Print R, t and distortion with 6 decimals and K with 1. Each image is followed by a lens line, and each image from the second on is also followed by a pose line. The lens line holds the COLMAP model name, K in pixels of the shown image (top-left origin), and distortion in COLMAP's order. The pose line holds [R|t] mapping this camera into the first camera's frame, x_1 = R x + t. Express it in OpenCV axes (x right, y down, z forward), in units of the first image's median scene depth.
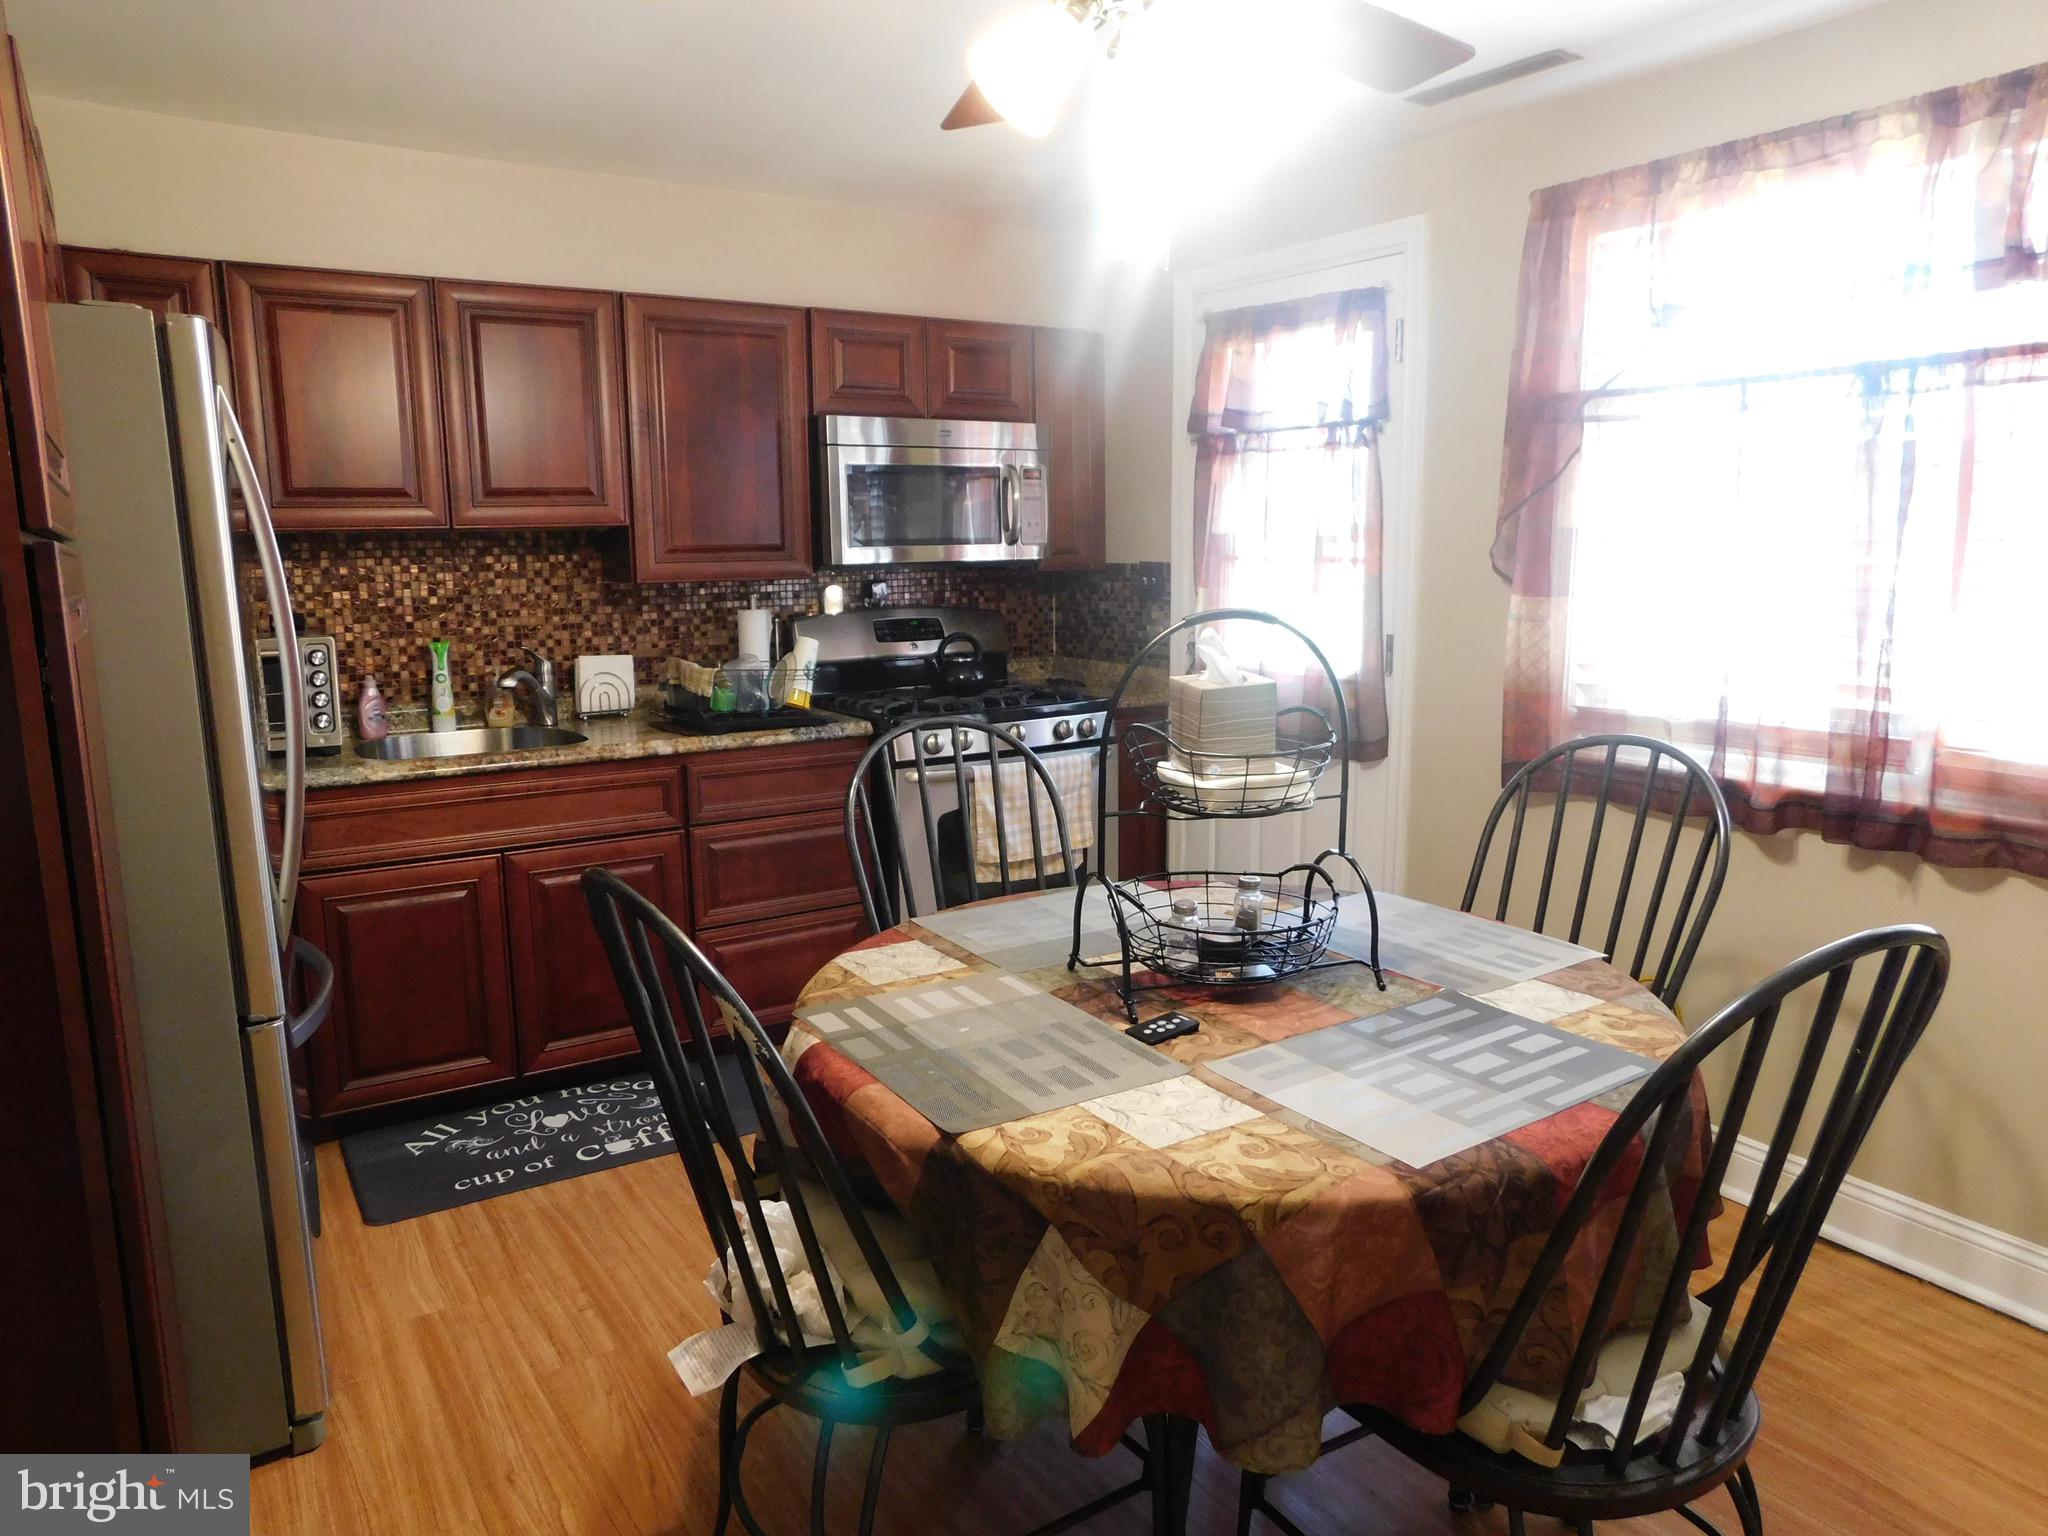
lens RADIAL K [[1349.1, 0, 1031.1], [0, 1349.1, 776.9], [0, 0, 1]] dist [-0.072271, 0.060579]
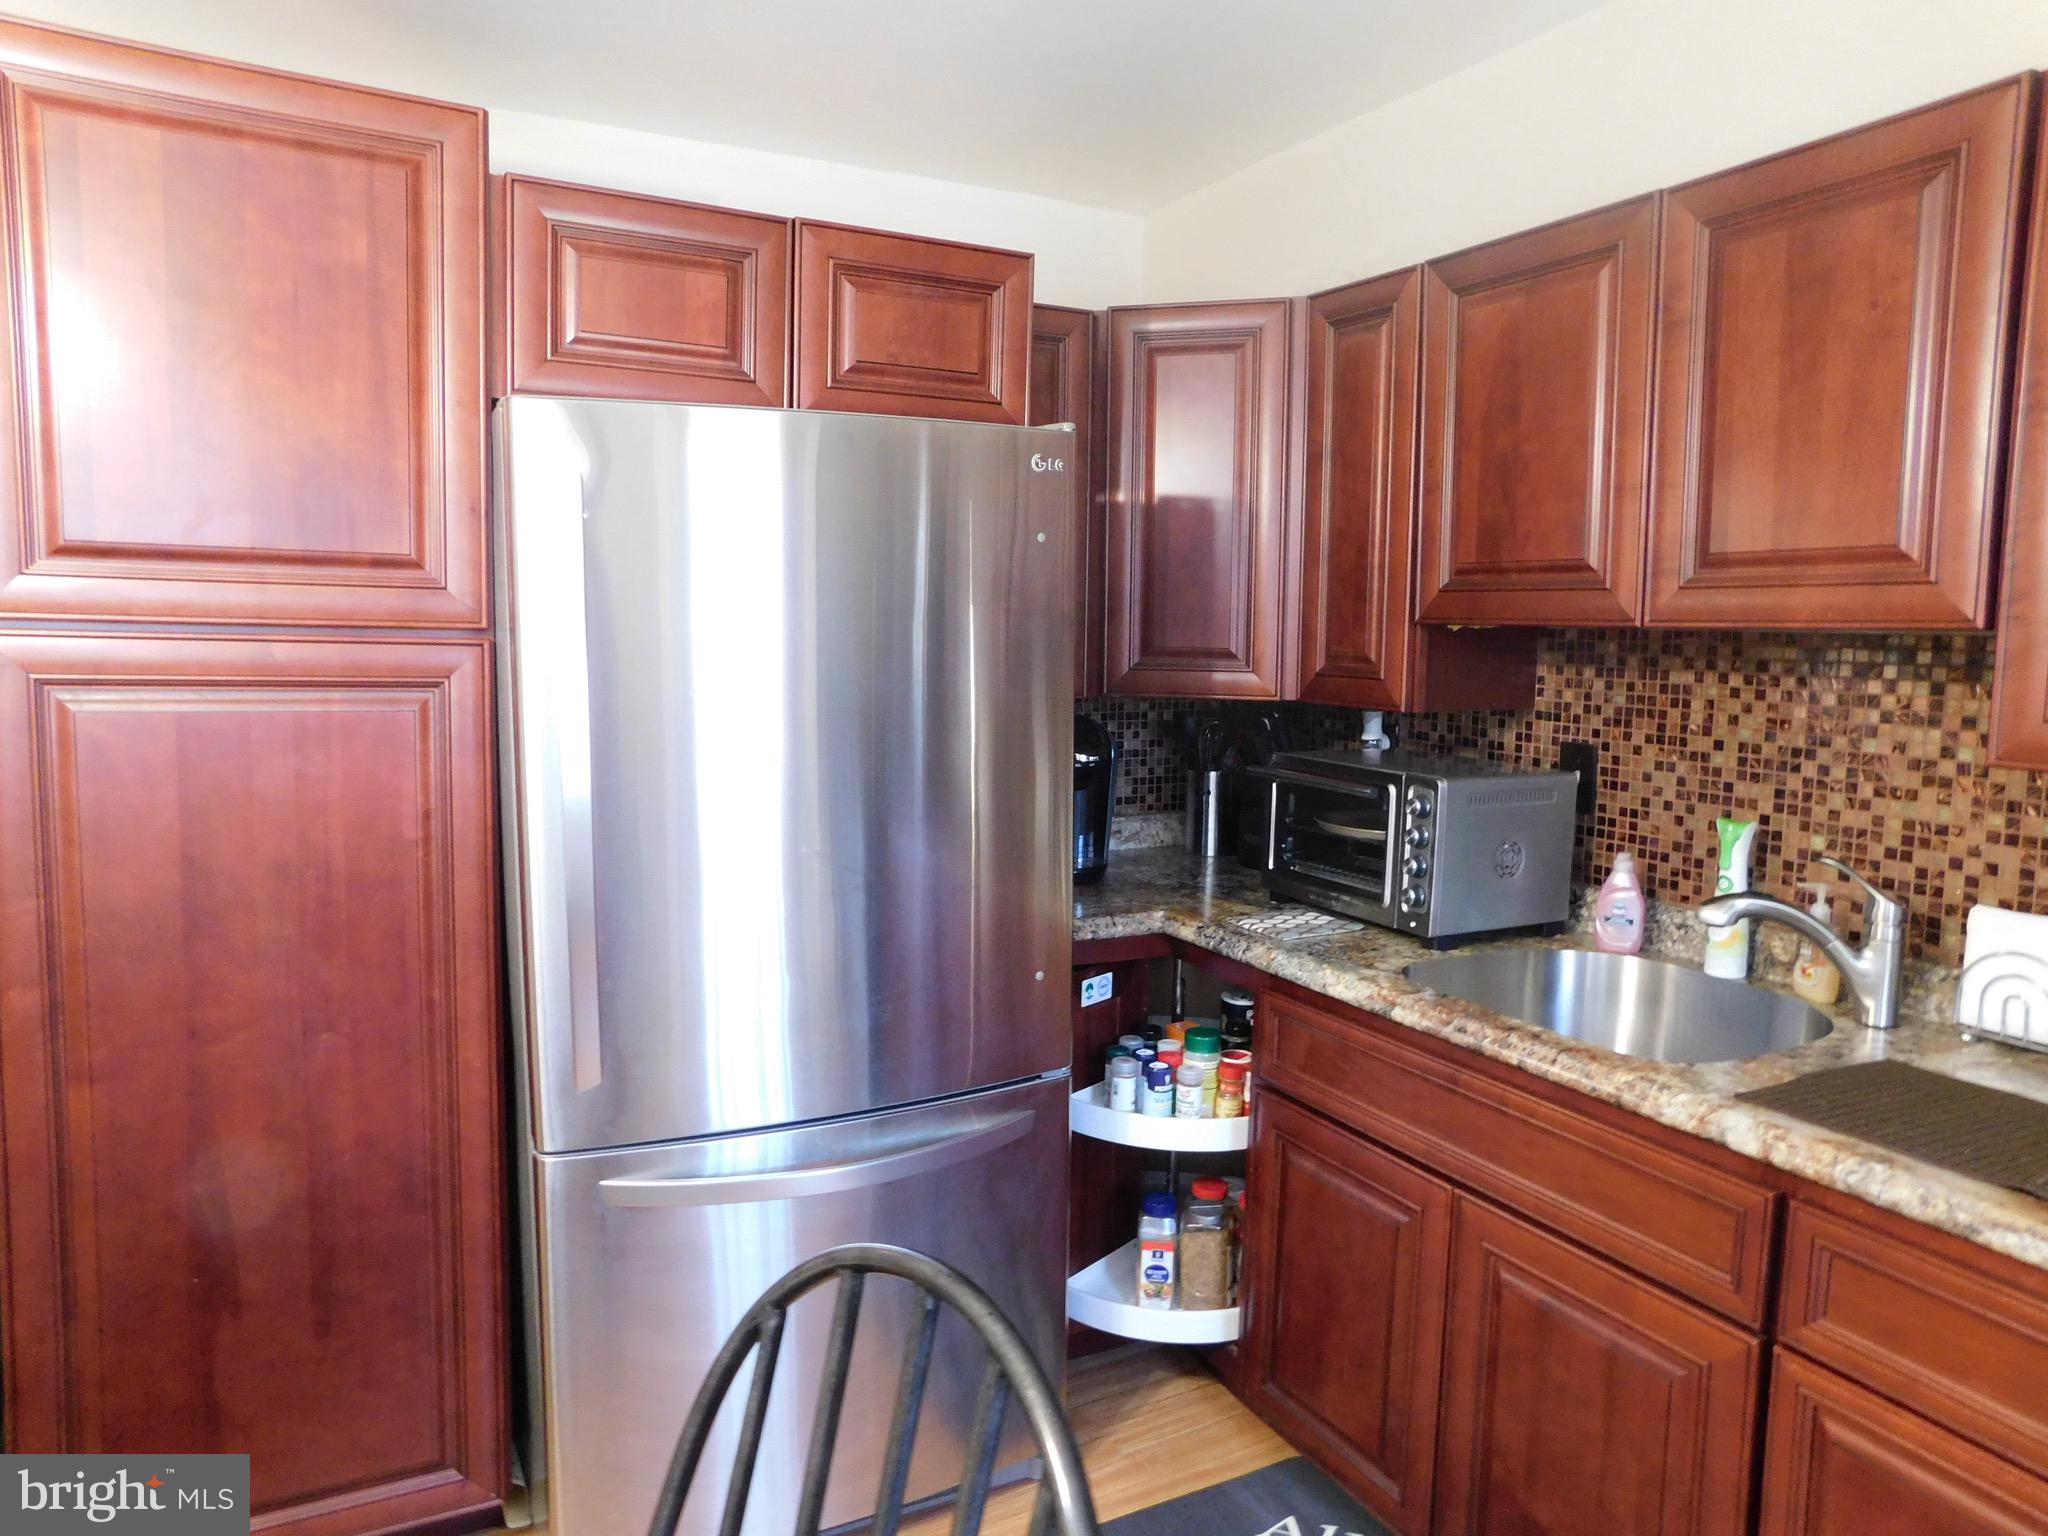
lens RADIAL K [[1349.1, 0, 1025.0], [0, 1349.1, 764.1], [0, 0, 1]] dist [-0.072271, 0.060579]
pose [[-0.093803, 0.115291, -0.988893, 0.148447], [-0.185499, 0.973855, 0.131134, -0.143644], [0.978157, 0.195739, -0.069964, 0.735015]]
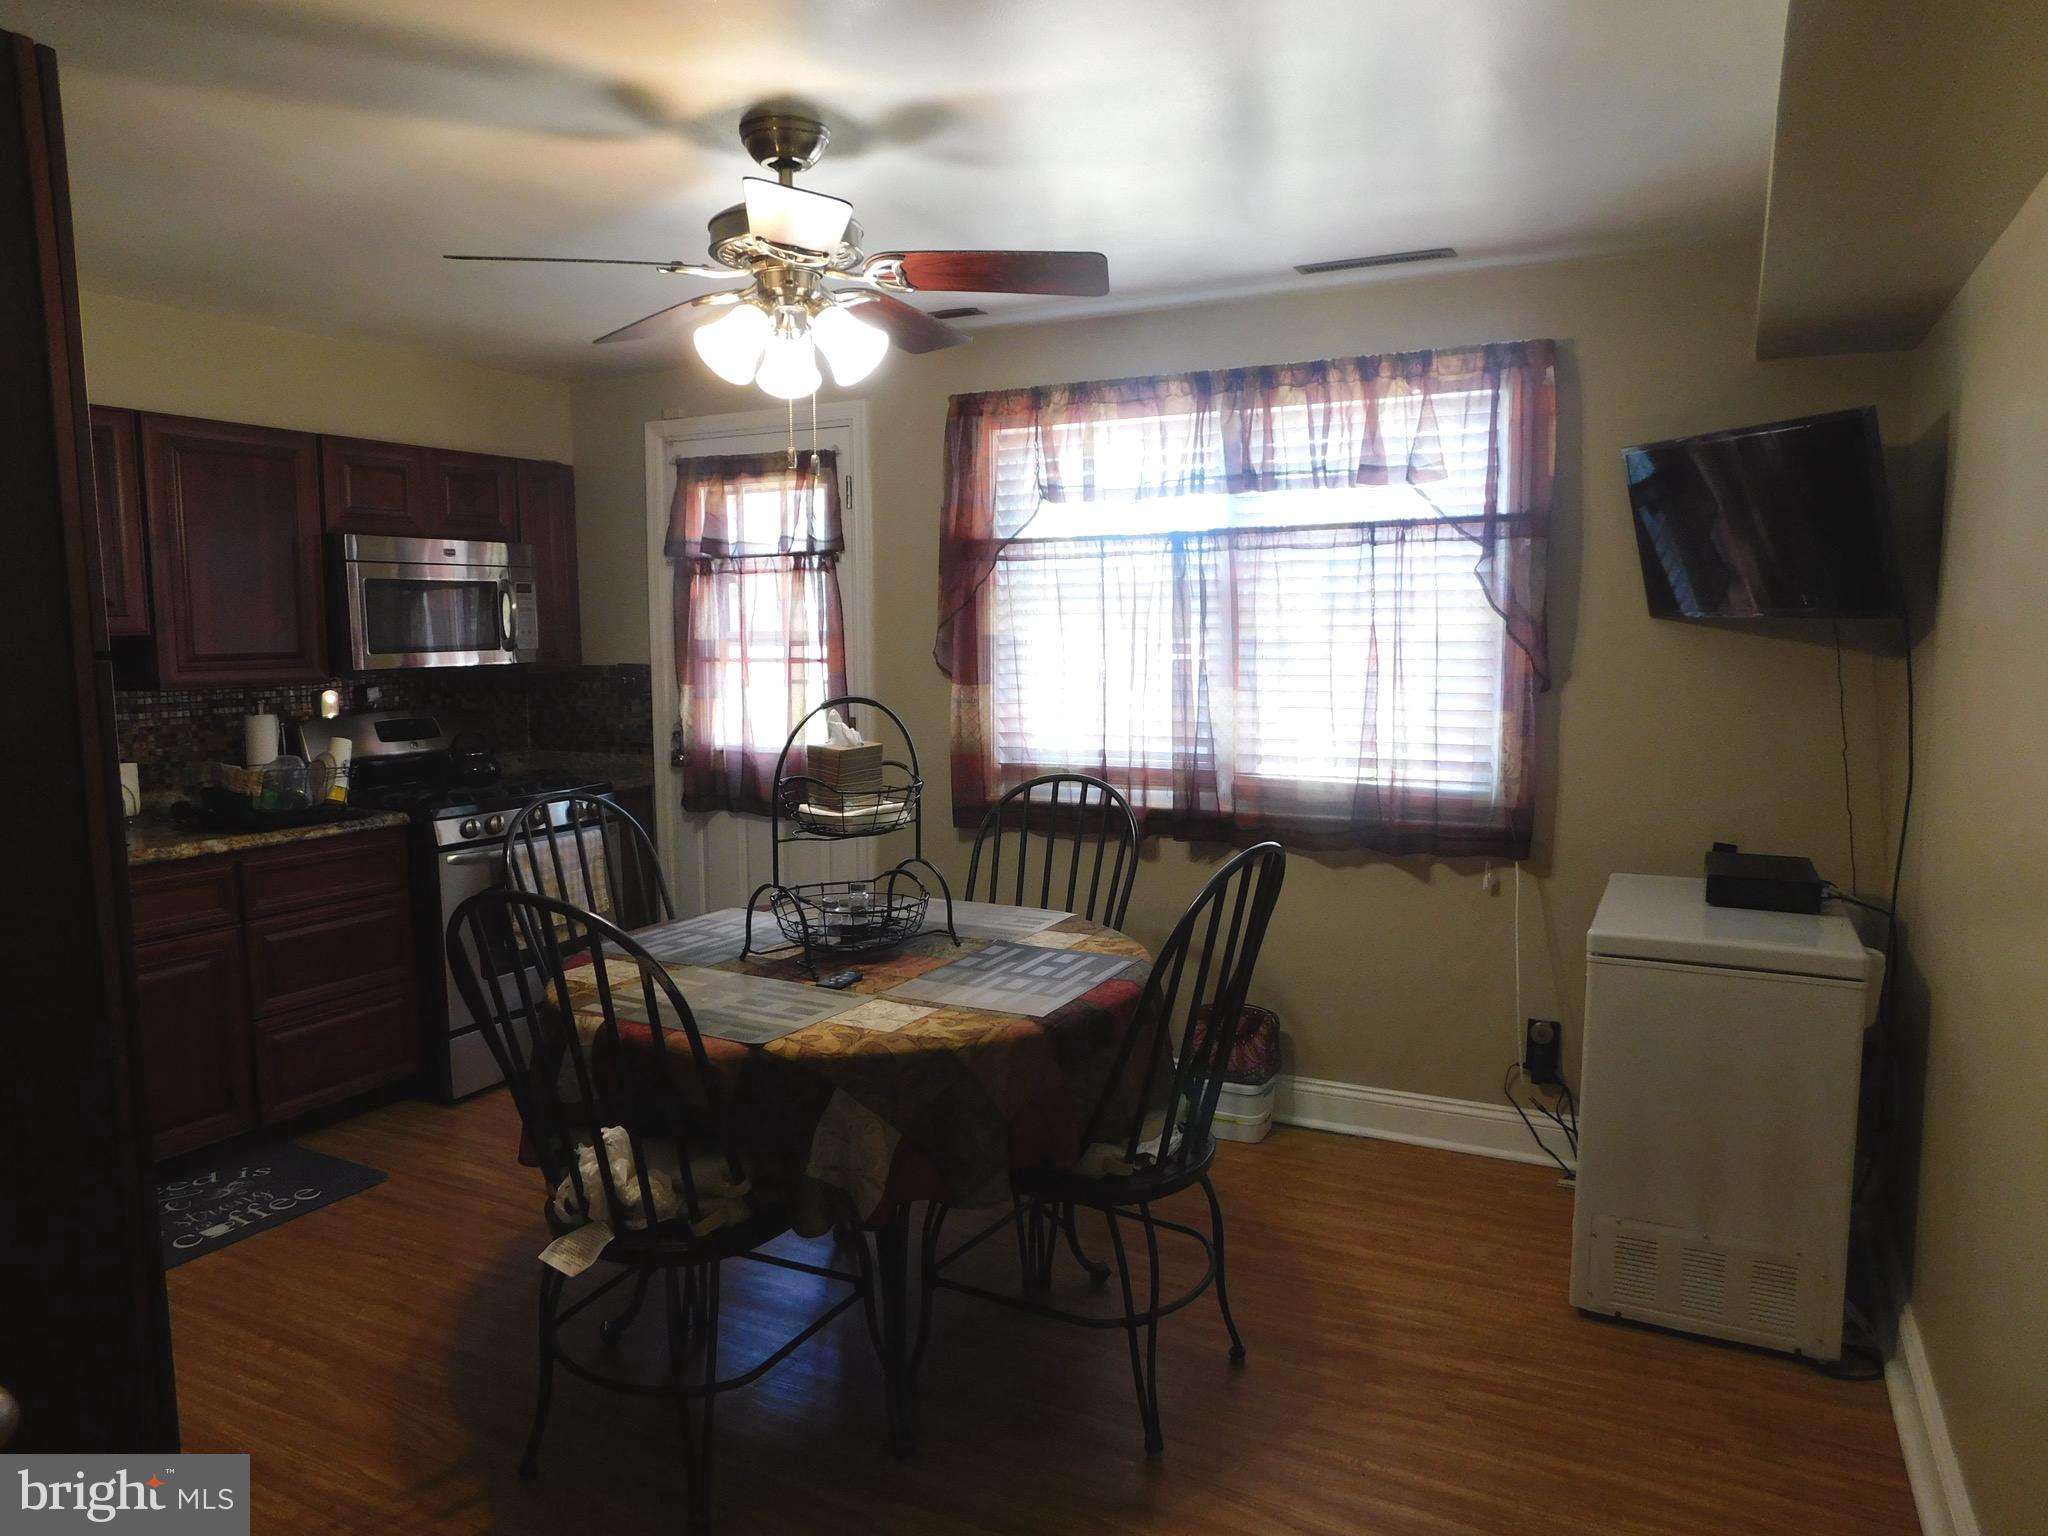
lens RADIAL K [[1349.1, 0, 1022.9], [0, 1349.1, 773.3], [0, 0, 1]] dist [-0.072271, 0.060579]
pose [[0.877766, -0.049682, 0.476507, -0.200421], [0.084799, 0.995016, -0.052463, 0.027234], [-0.471526, 0.086458, 0.877604, -0.194518]]
